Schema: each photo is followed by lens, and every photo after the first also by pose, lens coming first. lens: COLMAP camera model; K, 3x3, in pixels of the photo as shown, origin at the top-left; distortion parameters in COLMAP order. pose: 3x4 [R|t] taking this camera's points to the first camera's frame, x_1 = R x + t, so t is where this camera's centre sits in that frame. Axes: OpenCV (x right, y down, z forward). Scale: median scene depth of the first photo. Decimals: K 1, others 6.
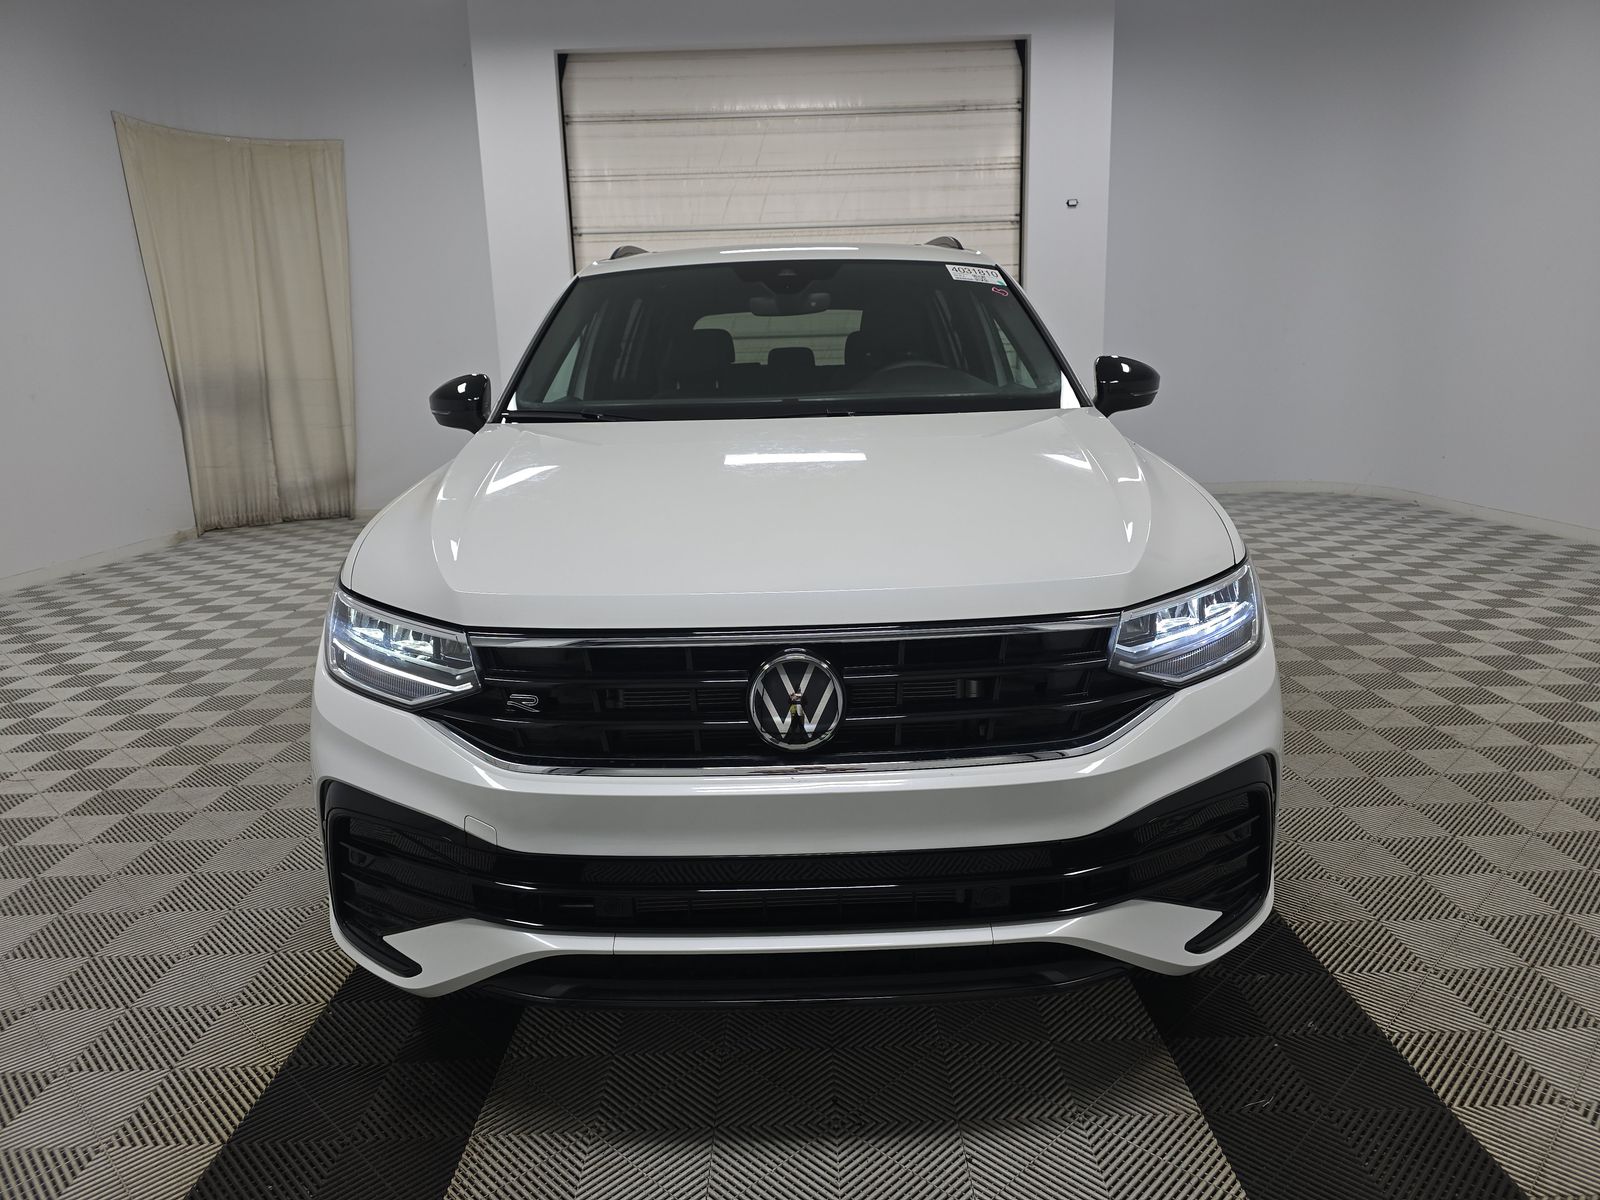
lens RADIAL K [[1069.8, 0, 800.0], [0, 1069.8, 600.0], [0, 0, 1]] dist [0.104083, -0.091919]
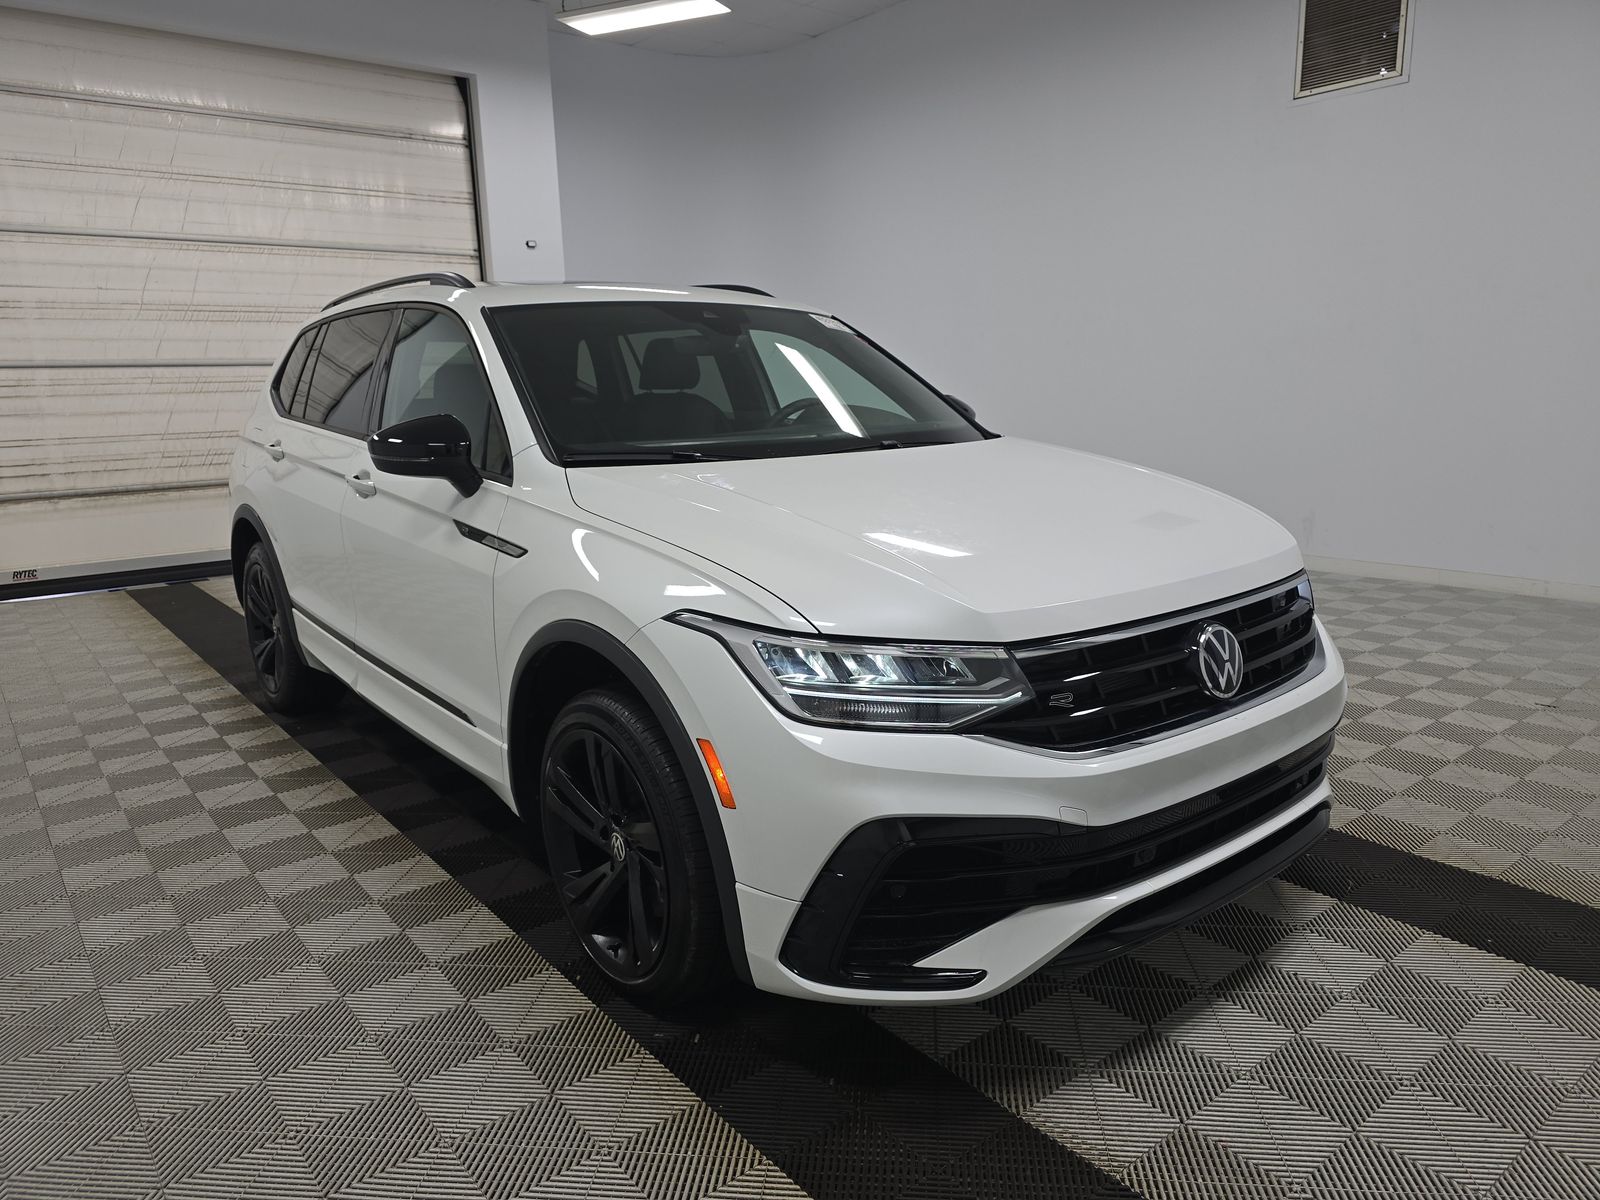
lens RADIAL K [[1129.3, 0, 800.0], [0, 1129.3, 600.0], [0, 0, 1]] dist [0.014874, 0.003786]
pose [[0.781408, -0.111134, 0.614044, -0.236598], [0.135932, 0.990698, 0.006322, -0.010791], [-0.609035, 0.078529, 0.789246, 0.045084]]
